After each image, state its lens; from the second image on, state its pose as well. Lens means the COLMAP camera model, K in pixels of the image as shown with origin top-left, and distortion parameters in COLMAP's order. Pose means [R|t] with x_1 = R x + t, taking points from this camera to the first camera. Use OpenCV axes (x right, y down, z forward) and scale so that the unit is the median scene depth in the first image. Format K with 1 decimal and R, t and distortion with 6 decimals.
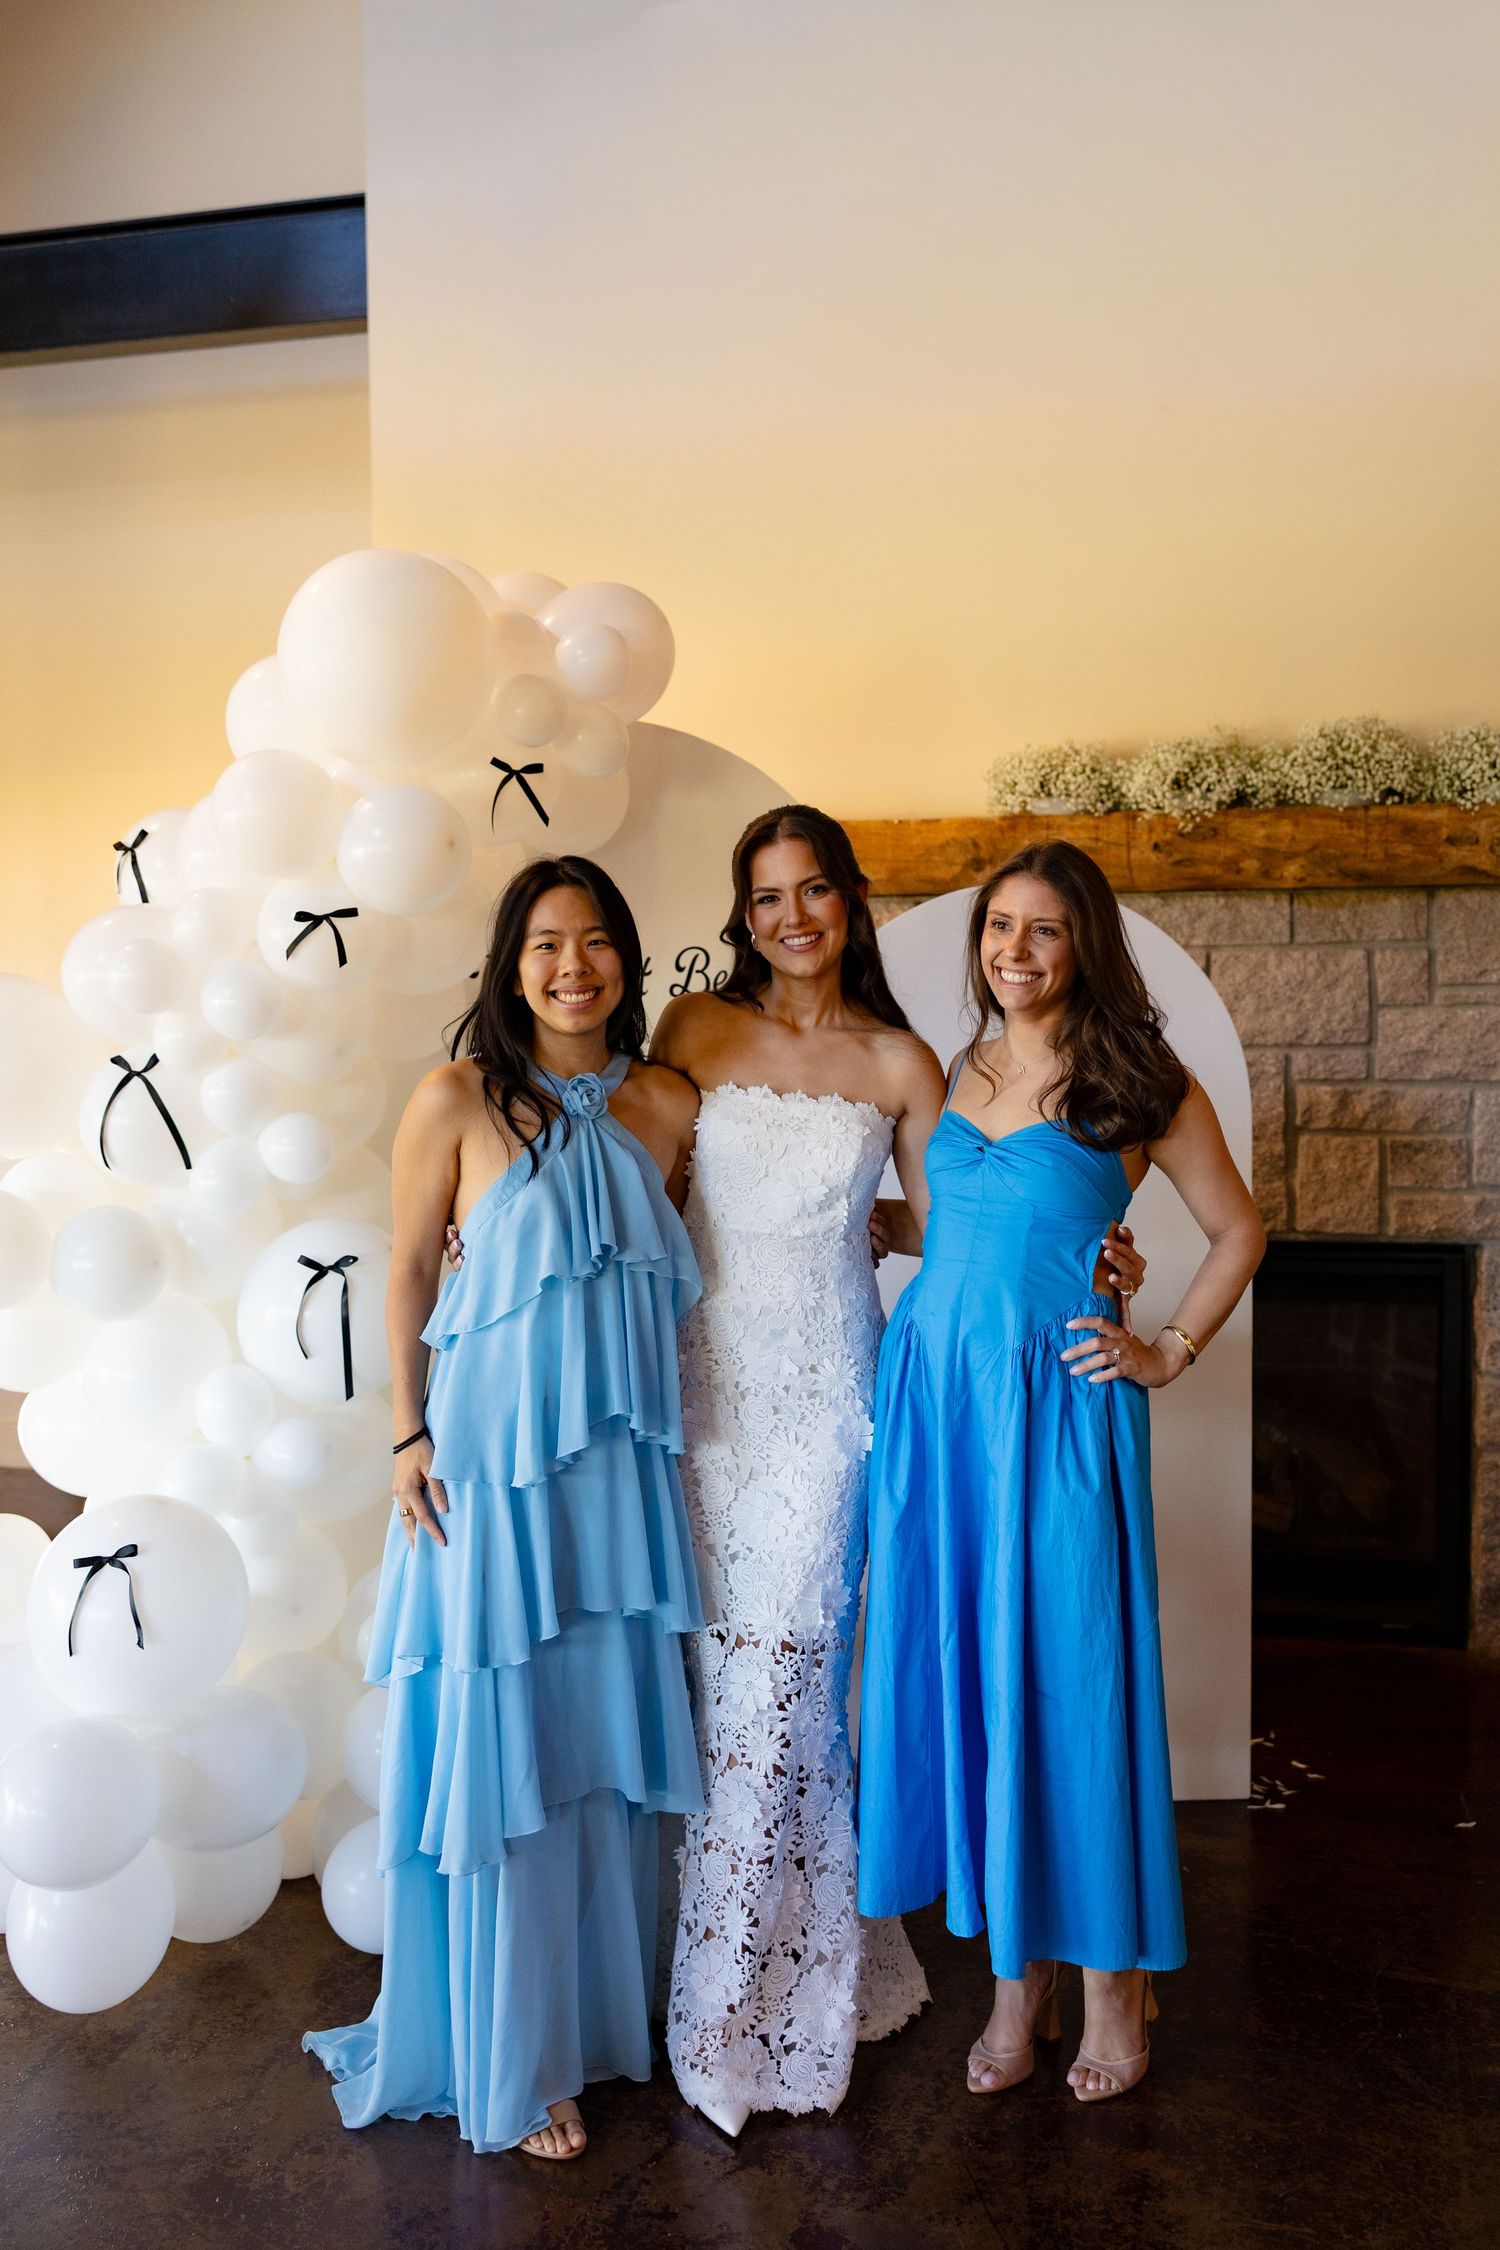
lens RADIAL K [[2041.0, 0, 748.0], [0, 2041.0, 1123.4], [0, 0, 1]] dist [0.104206, 0.000000]
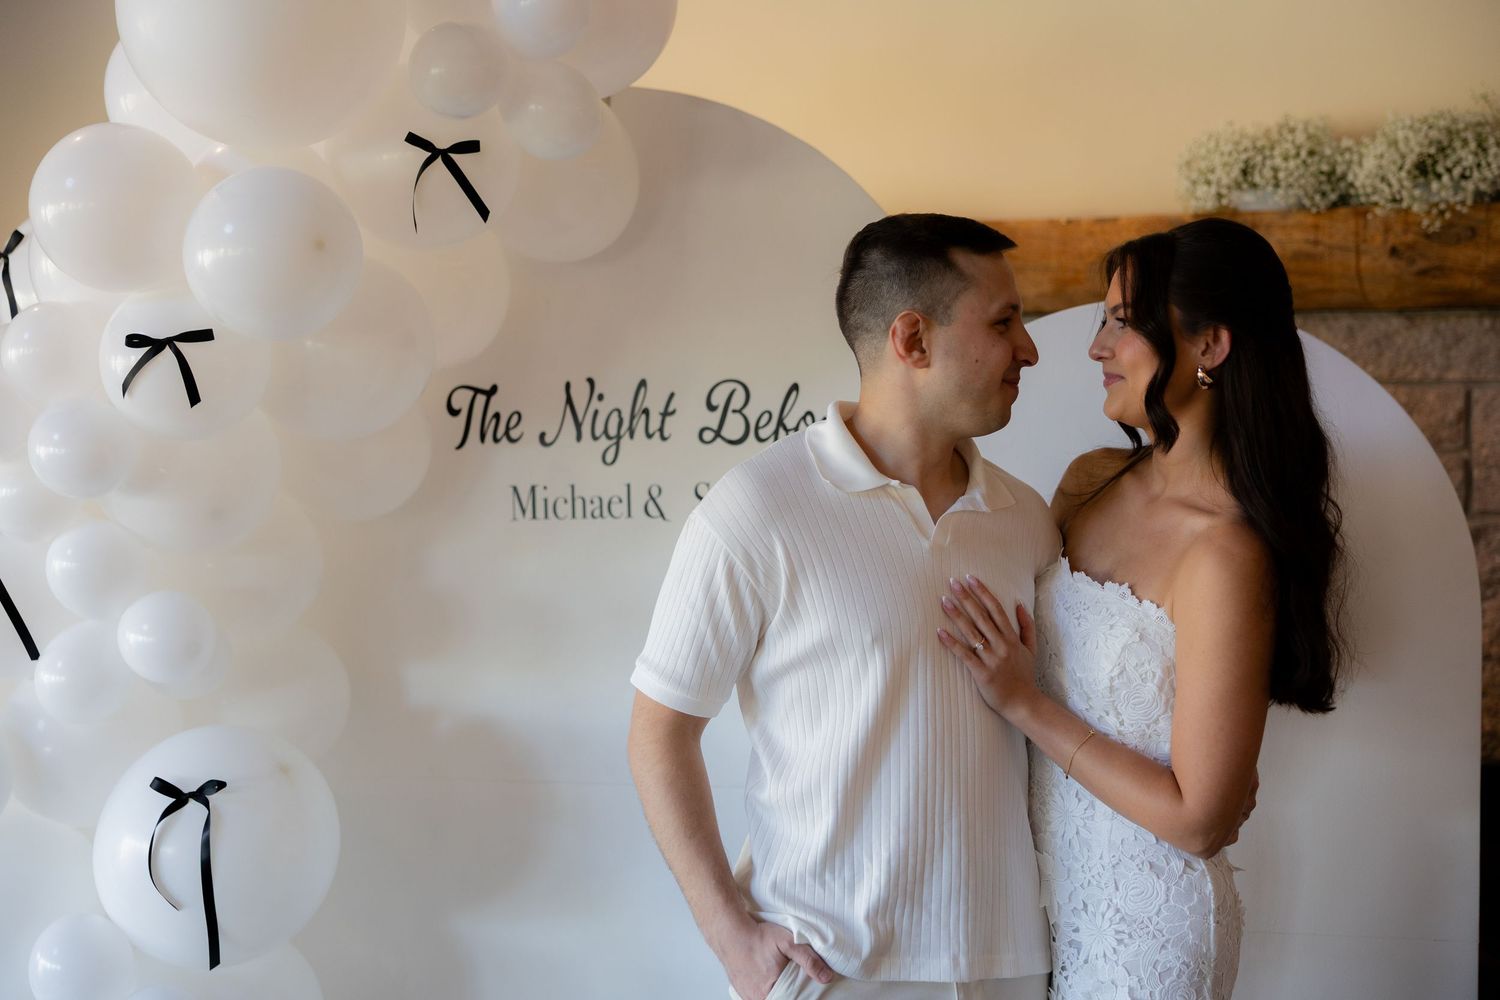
lens RADIAL K [[2122.7, 0, 745.2], [0, 2122.7, 499.6], [0, 0, 1]] dist [0.073262, 0.000000]
pose [[0.985391, 0.017743, -0.169381, 0.116193], [-0.021602, 0.999547, -0.020967, -0.024210], [0.168932, 0.024320, 0.985328, 0.209307]]
